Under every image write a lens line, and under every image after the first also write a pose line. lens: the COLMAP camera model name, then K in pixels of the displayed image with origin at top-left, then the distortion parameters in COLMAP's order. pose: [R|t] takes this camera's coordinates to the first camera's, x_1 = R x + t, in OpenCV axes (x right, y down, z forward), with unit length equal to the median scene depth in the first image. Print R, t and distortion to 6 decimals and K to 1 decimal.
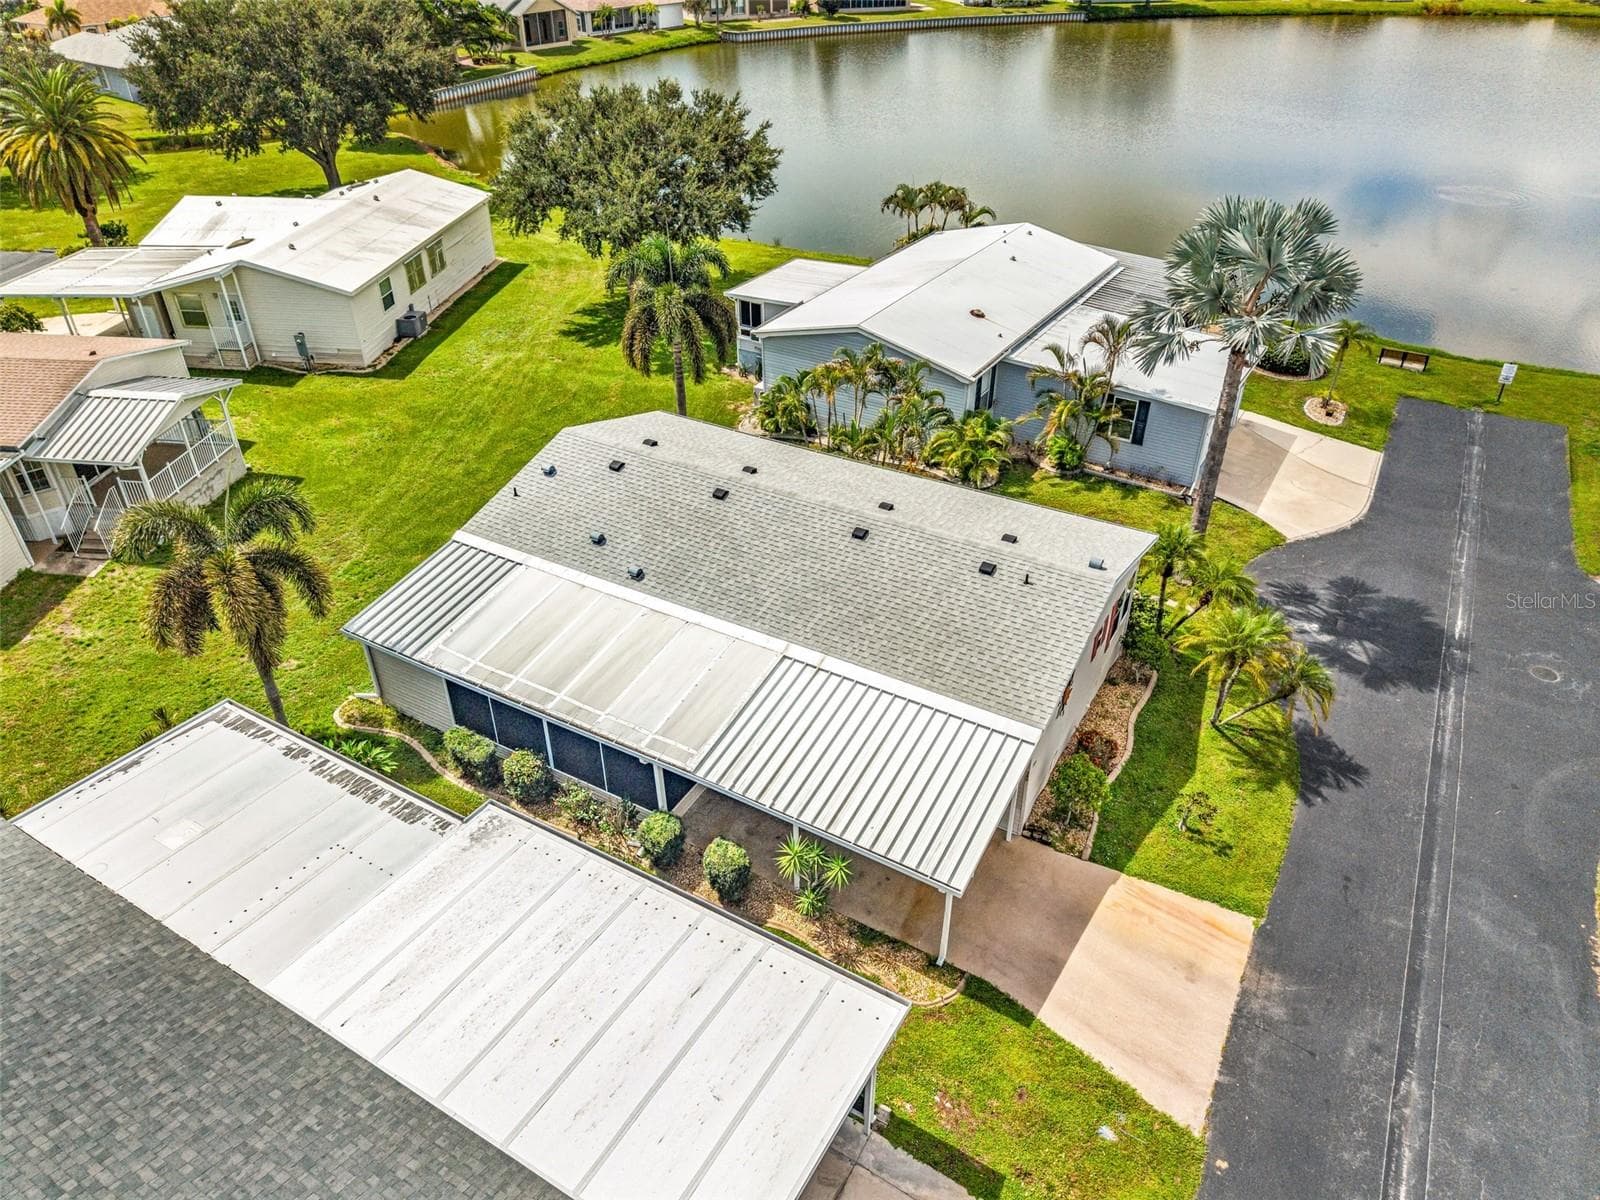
lens RADIAL K [[1071.4, 0, 798.4], [0, 1071.4, 599.6], [0, 0, 1]] dist [0.024069, -0.023943]
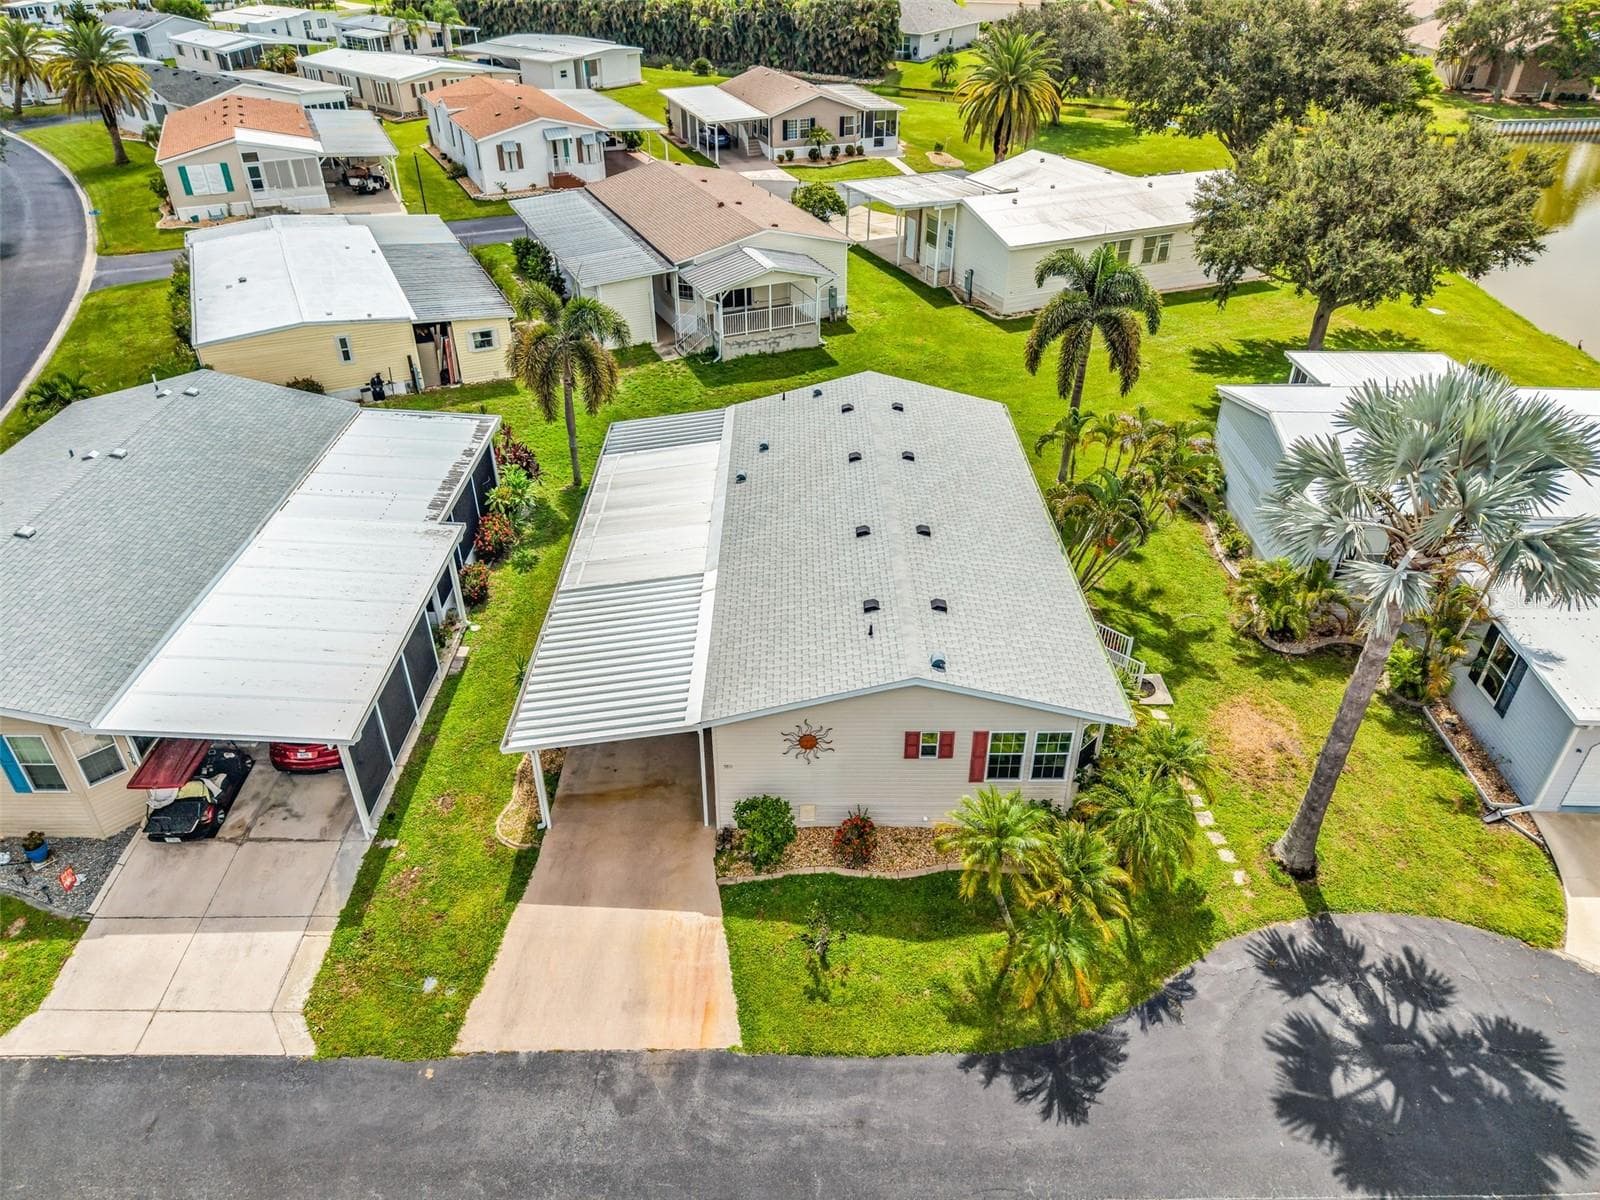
lens RADIAL K [[1071.4, 0, 798.4], [0, 1071.4, 599.6], [0, 0, 1]] dist [0.024069, -0.023943]
pose [[0.503227, 0.483330, -0.716348, 0.423101], [-0.484731, 0.844143, 0.229037, -0.113342], [0.715401, 0.231978, 0.659081, 0.168068]]
